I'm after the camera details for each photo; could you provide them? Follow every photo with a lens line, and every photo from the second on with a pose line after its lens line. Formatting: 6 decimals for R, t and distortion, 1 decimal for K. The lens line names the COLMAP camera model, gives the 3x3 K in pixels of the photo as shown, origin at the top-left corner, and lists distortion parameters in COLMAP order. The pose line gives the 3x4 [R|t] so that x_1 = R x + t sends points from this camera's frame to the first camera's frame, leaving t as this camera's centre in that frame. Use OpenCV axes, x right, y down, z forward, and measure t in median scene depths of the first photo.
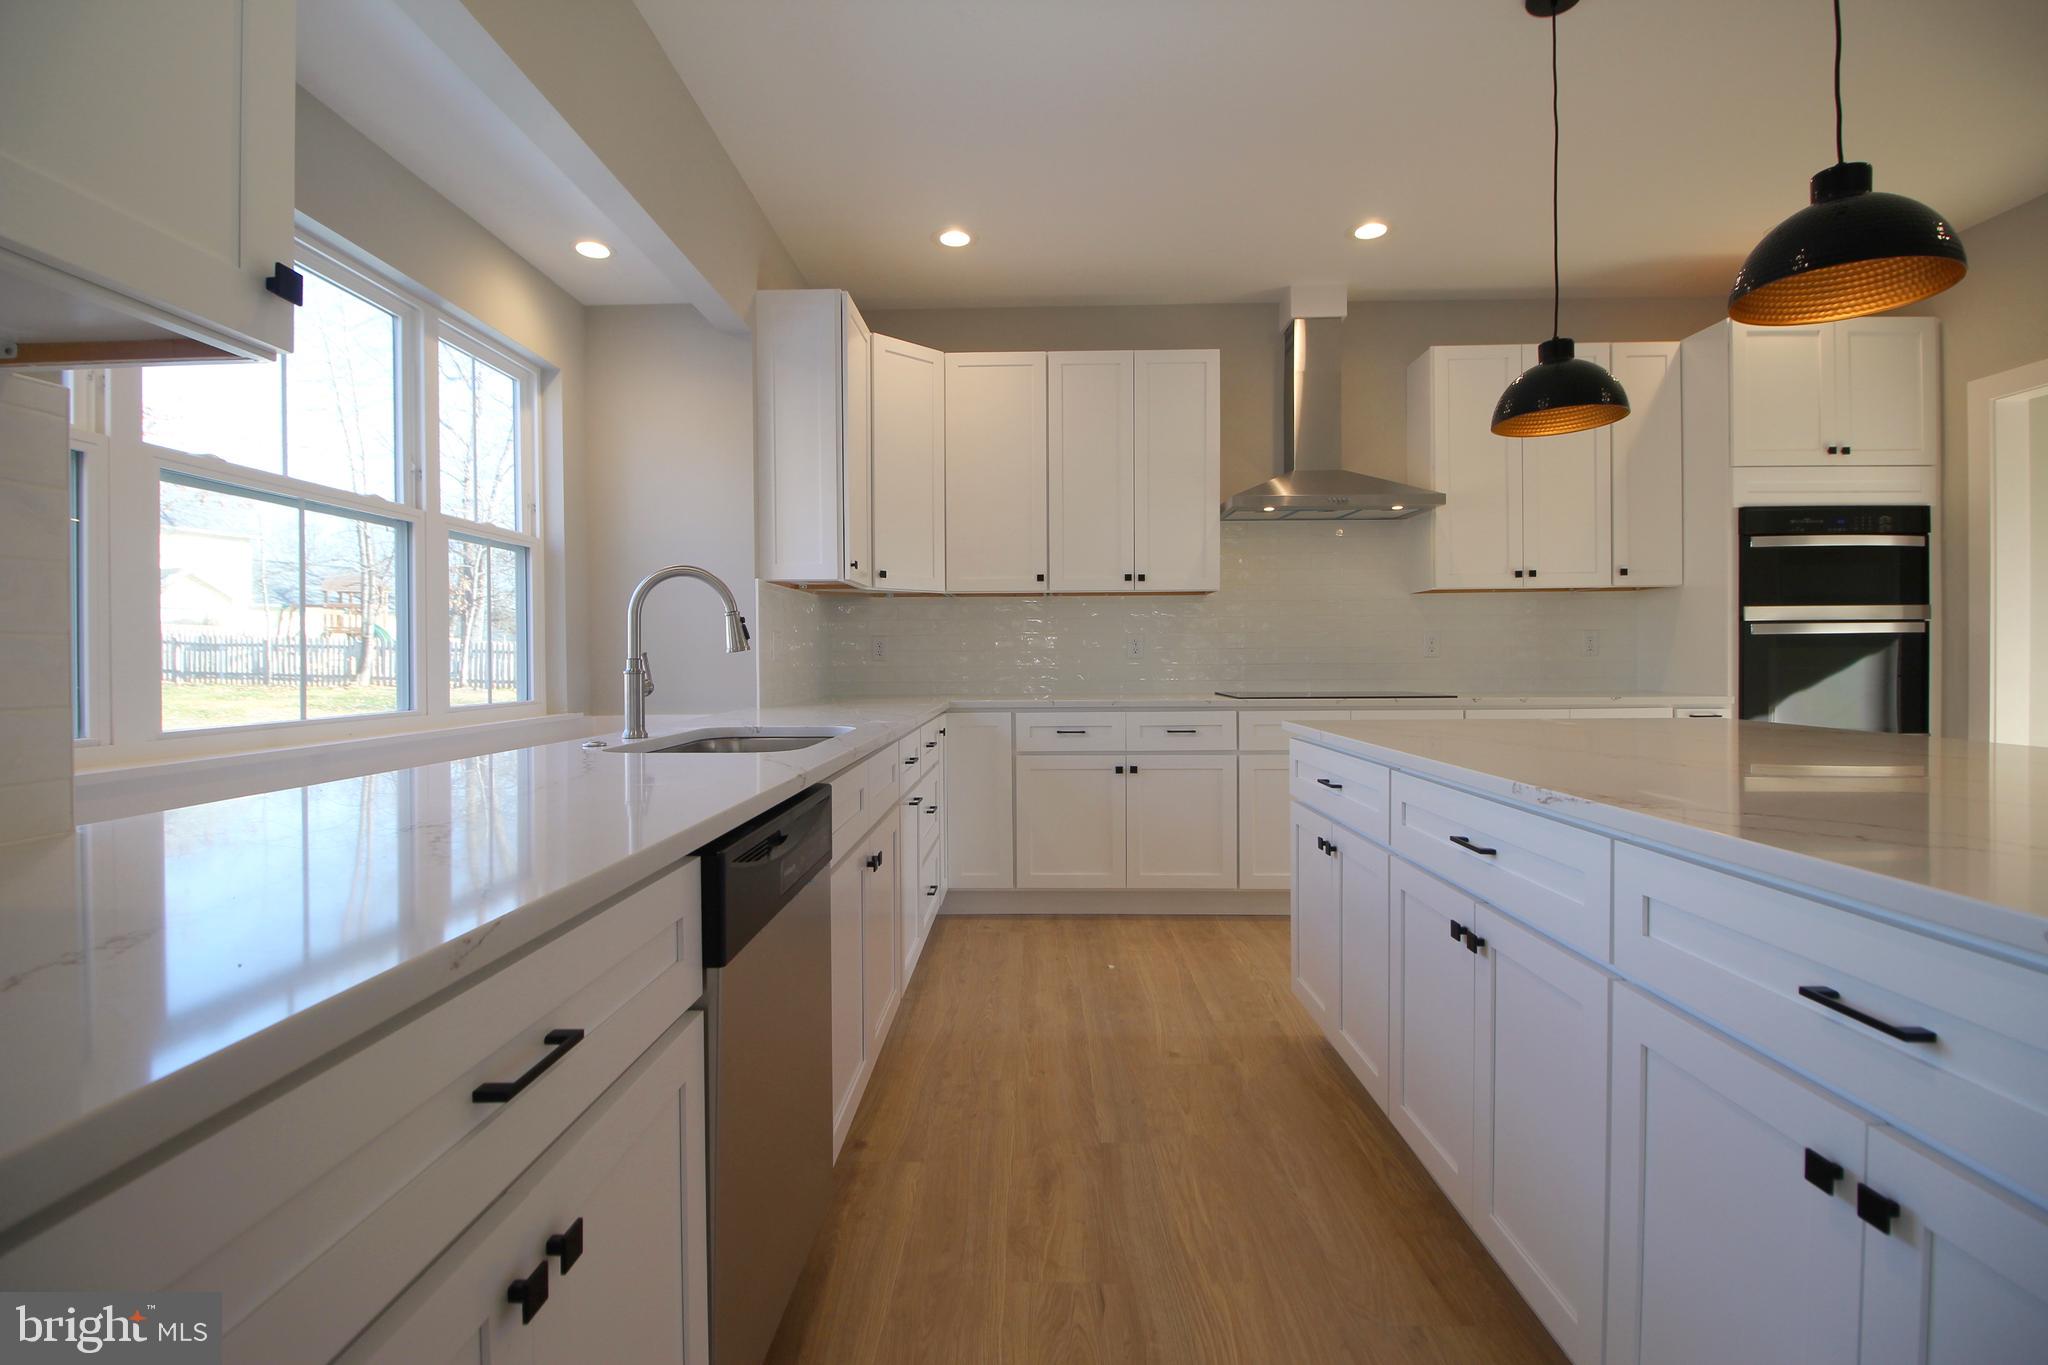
lens RADIAL K [[943.0, 0, 1013.7], [0, 943.0, 667.9], [0, 0, 1]] dist [0.001719, -0.012195]
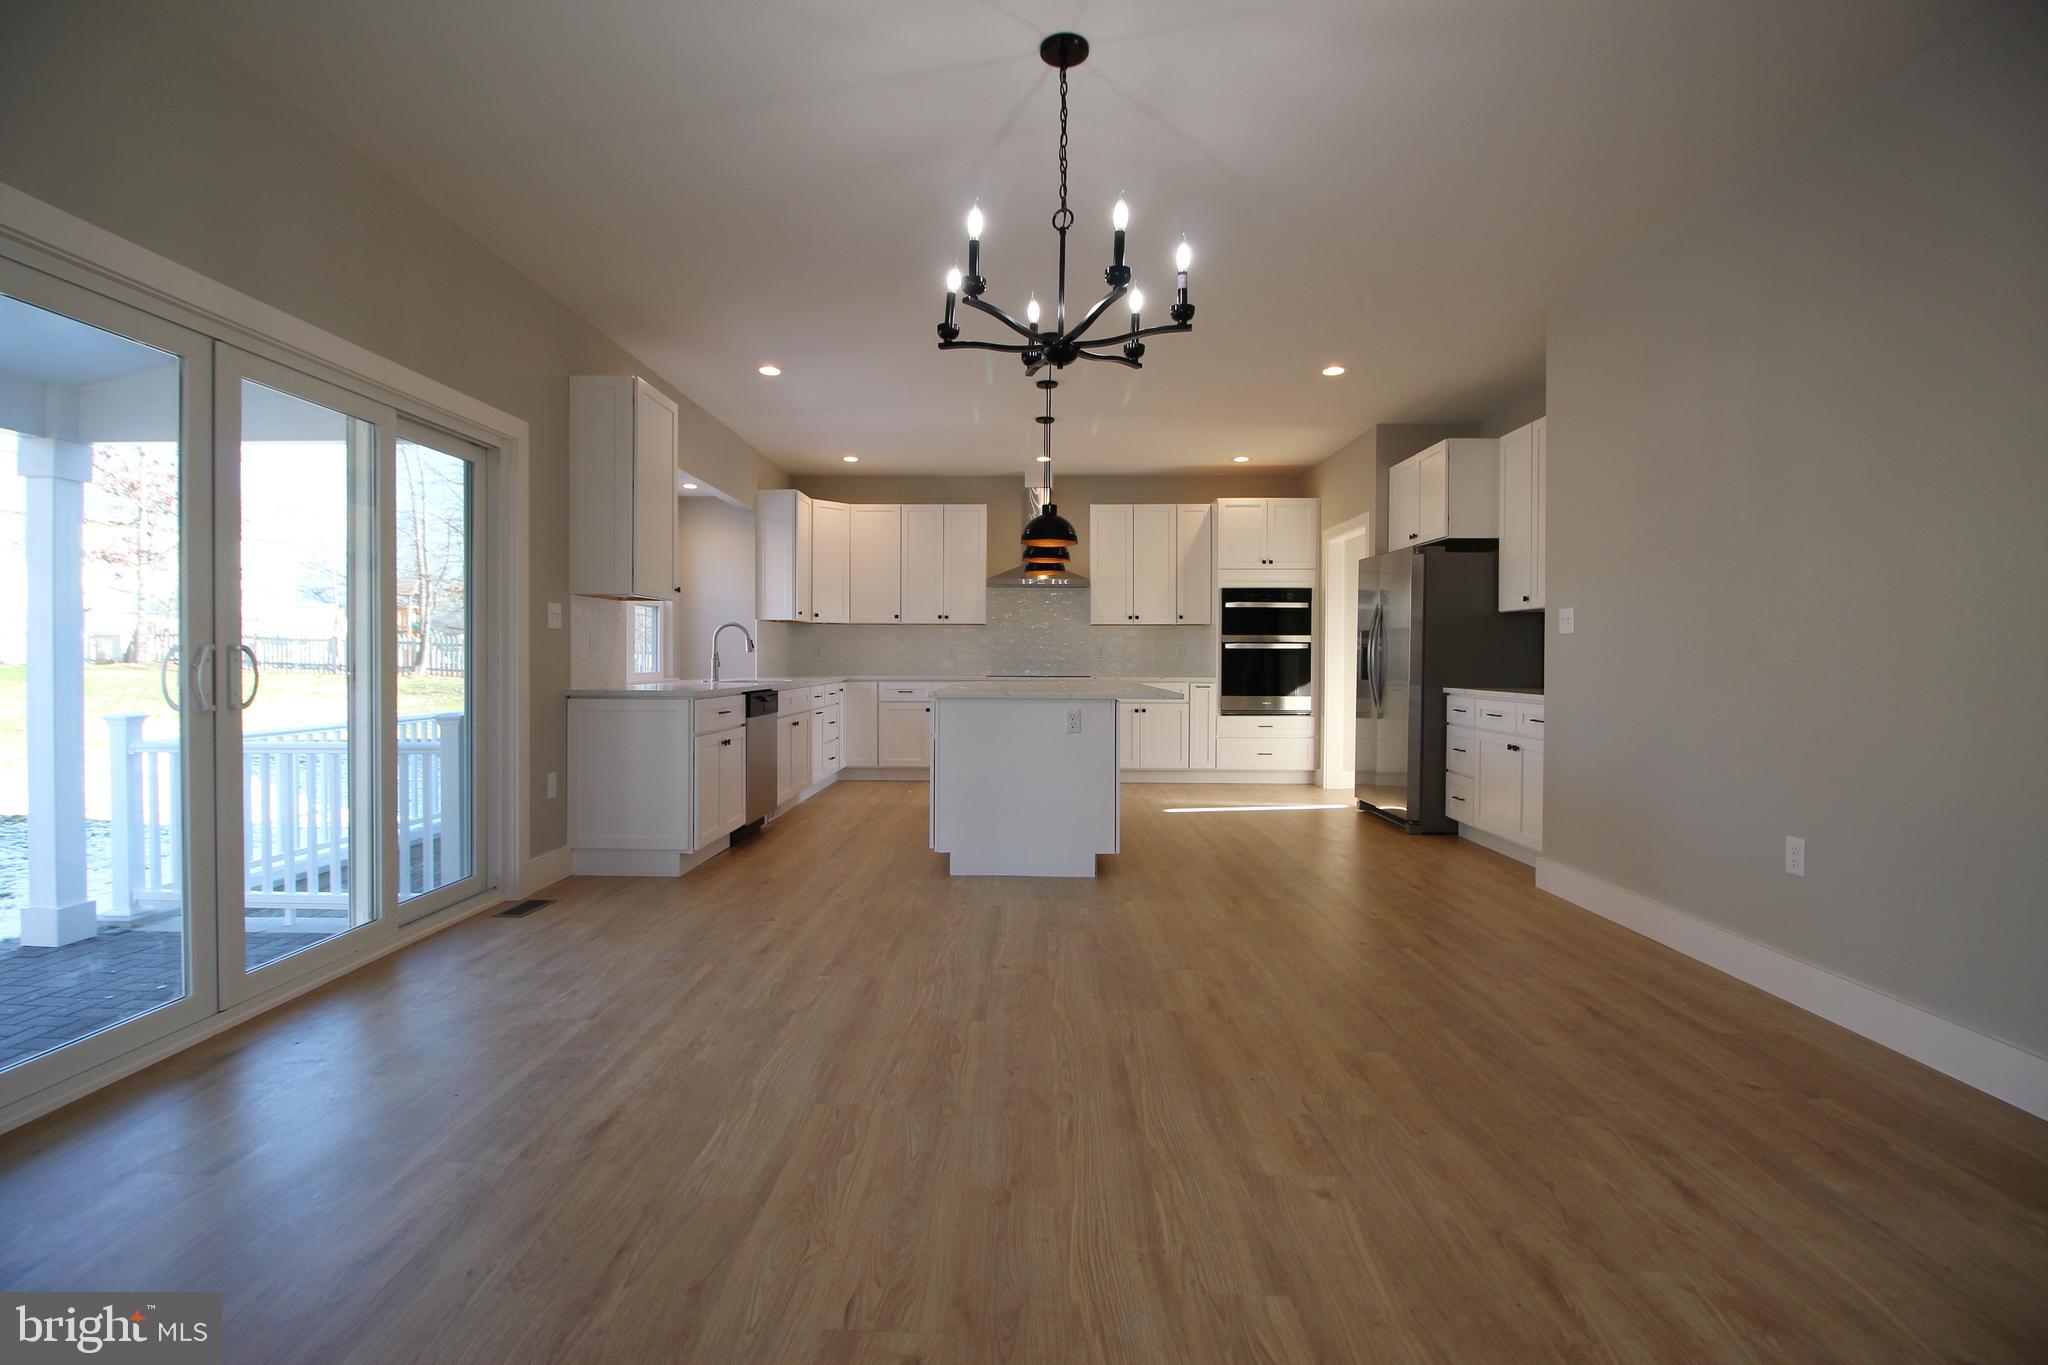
lens RADIAL K [[962.4, 0, 1009.2], [0, 962.4, 671.1], [0, 0, 1]] dist [0.000785, -0.013998]
pose [[0.999926, 0.010870, -0.005377, 0.308935], [-0.010860, 0.999939, 0.002021, 0.015799], [0.005399, -0.001963, 0.999984, -1.160947]]
